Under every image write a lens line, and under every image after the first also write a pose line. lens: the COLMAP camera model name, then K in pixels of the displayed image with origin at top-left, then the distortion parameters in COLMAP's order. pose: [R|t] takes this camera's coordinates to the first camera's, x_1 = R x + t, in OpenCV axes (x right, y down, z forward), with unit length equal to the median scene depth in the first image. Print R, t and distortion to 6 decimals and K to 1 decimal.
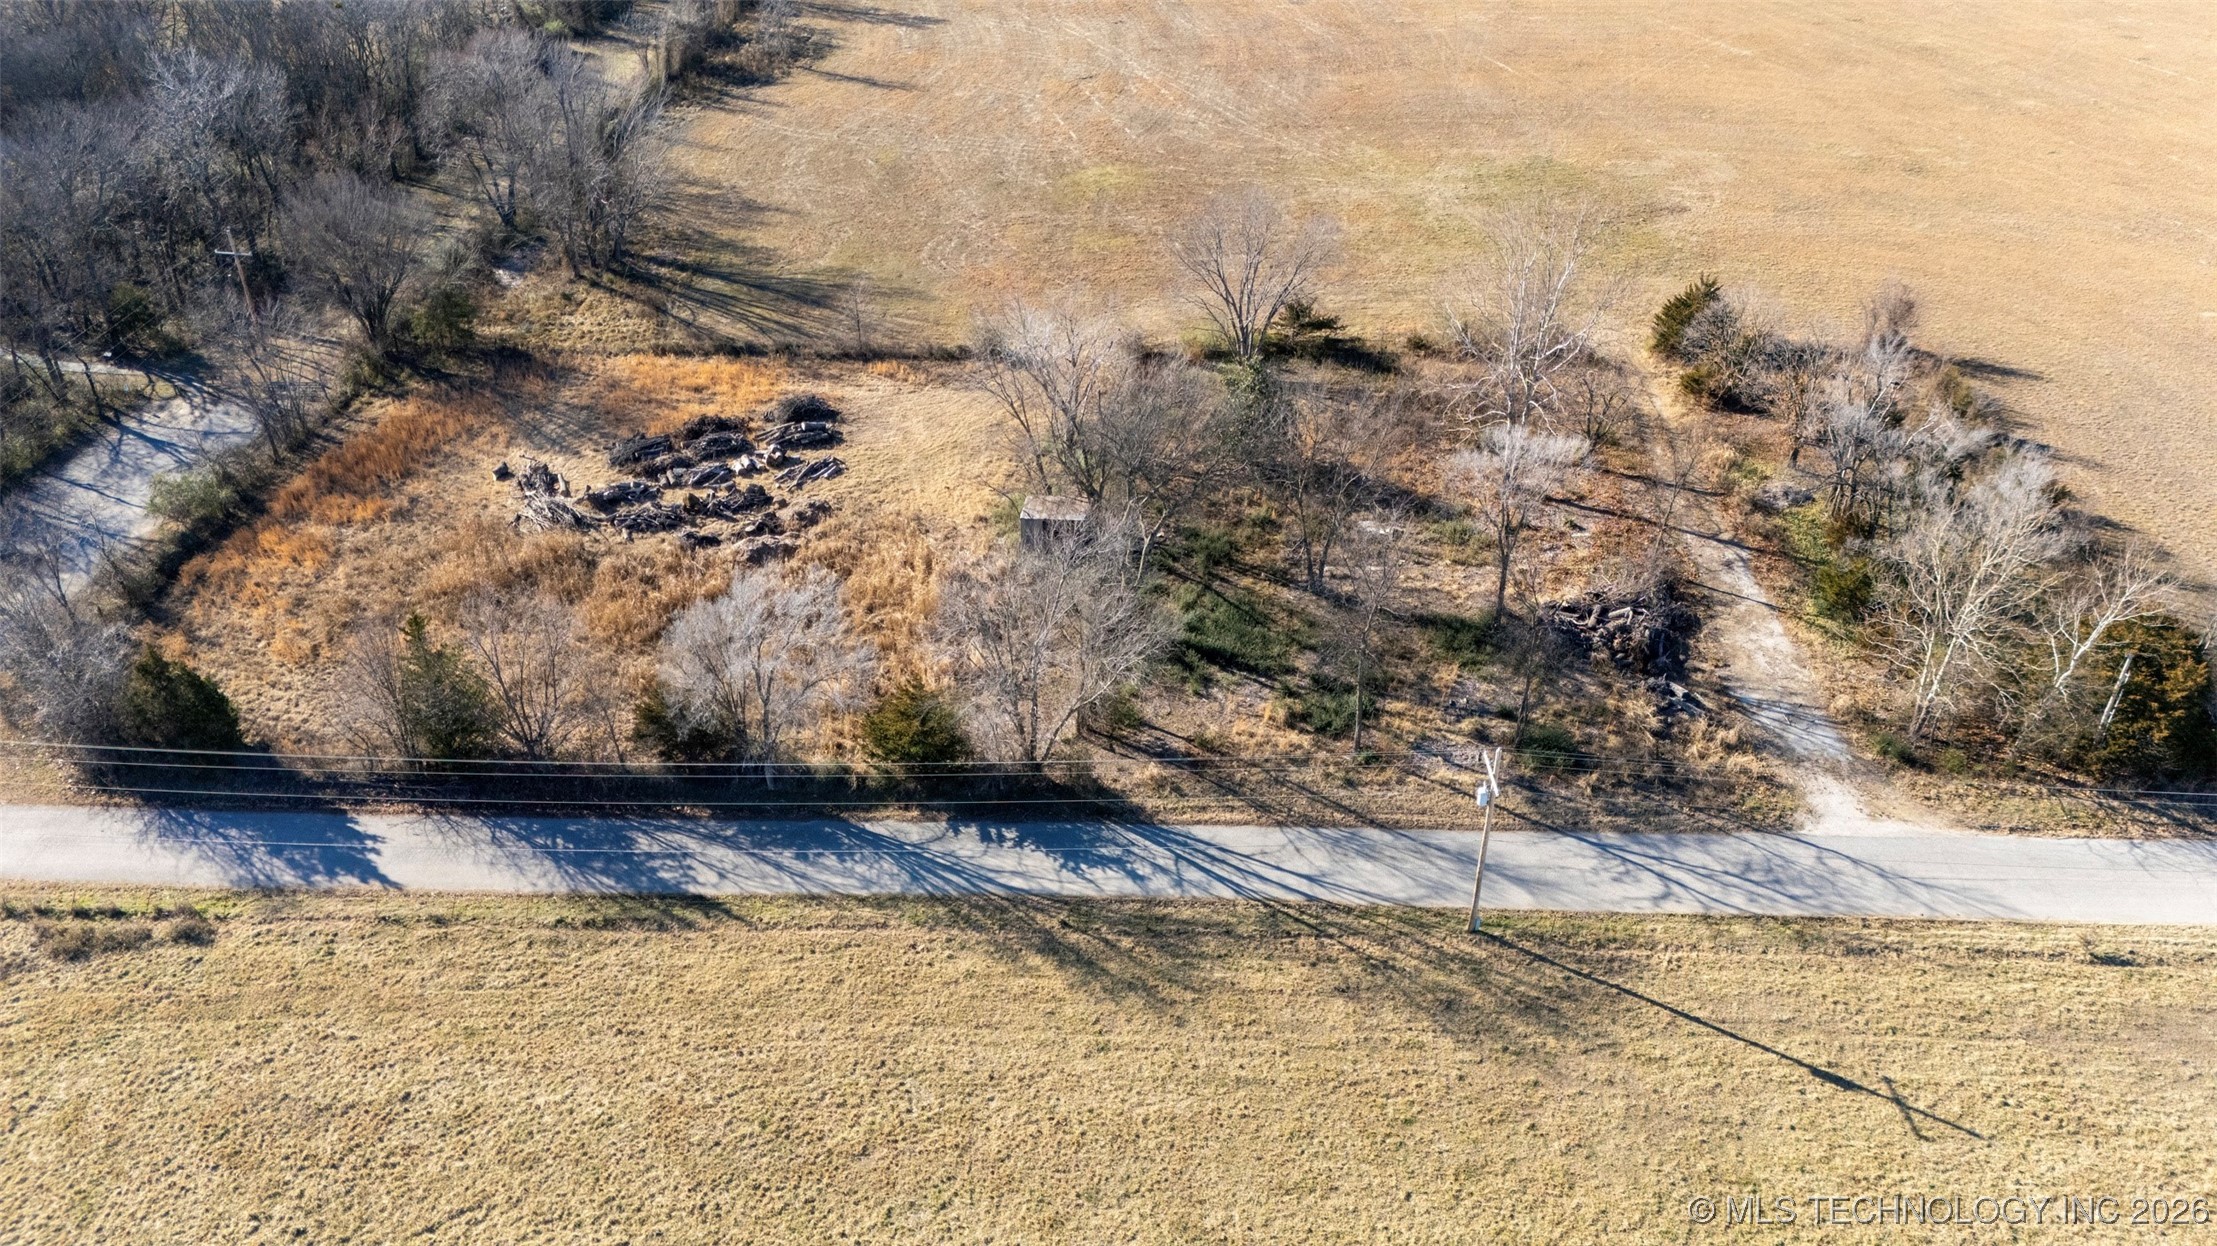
lens RADIAL K [[1929.0, 0, 1109.1], [0, 1929.0, 623.2], [0, 0, 1]] dist [0.045637, -0.079286]
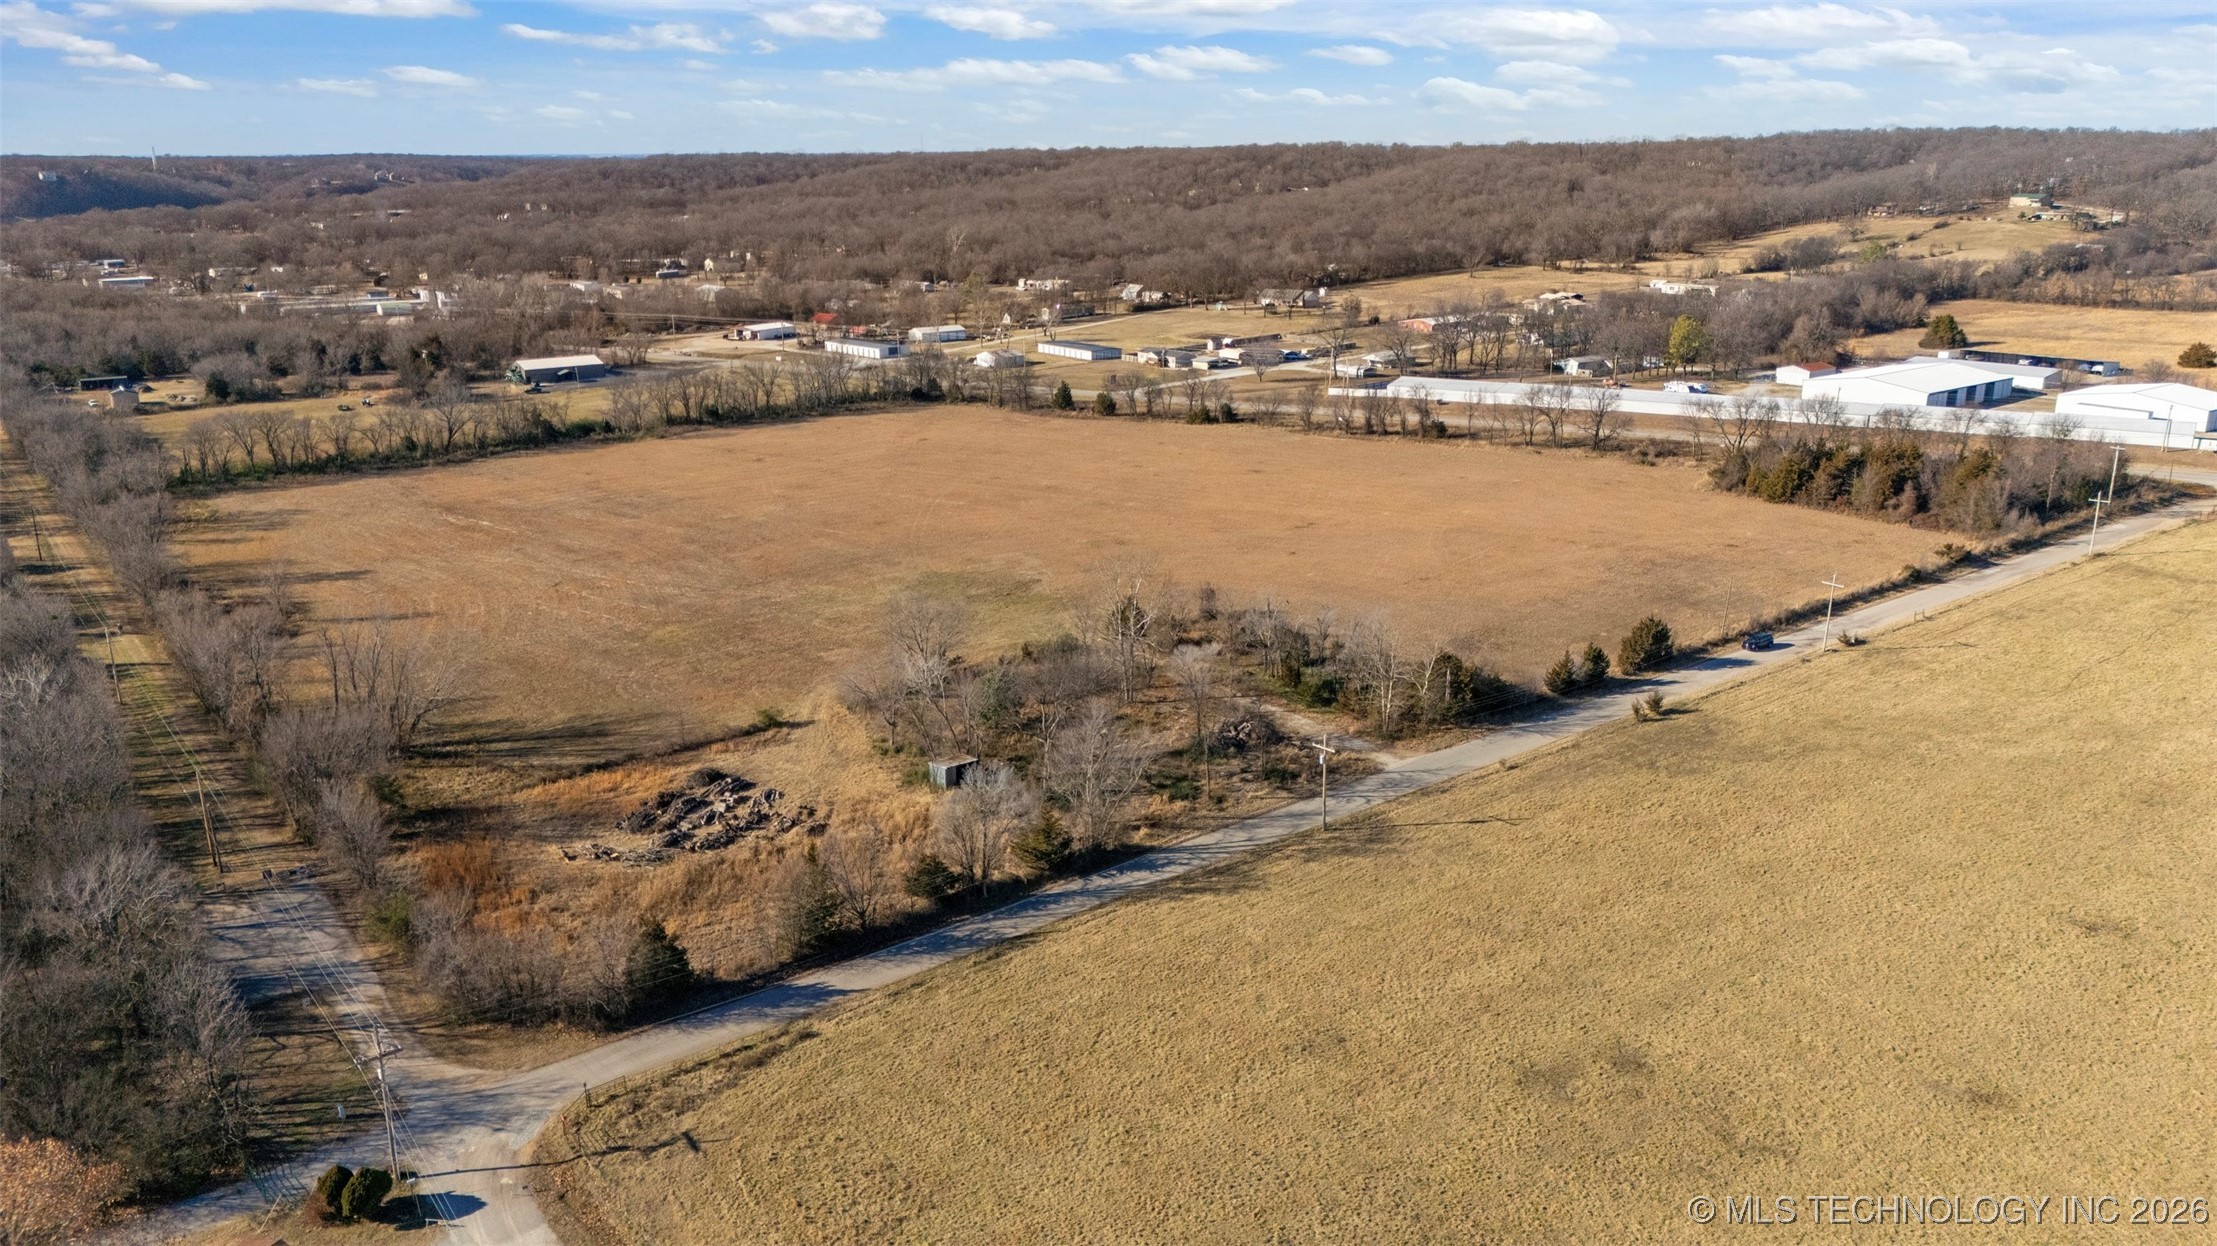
lens RADIAL K [[1929.0, 0, 1108.1], [0, 1929.0, 623.3], [0, 0, 1]] dist [0.045637, -0.079286]
pose [[0.739221, -0.172922, 0.650885, -1.306102], [0.362986, 0.916379, -0.168793, 0.209037], [-0.567269, 0.361038, 0.740174, -0.553568]]
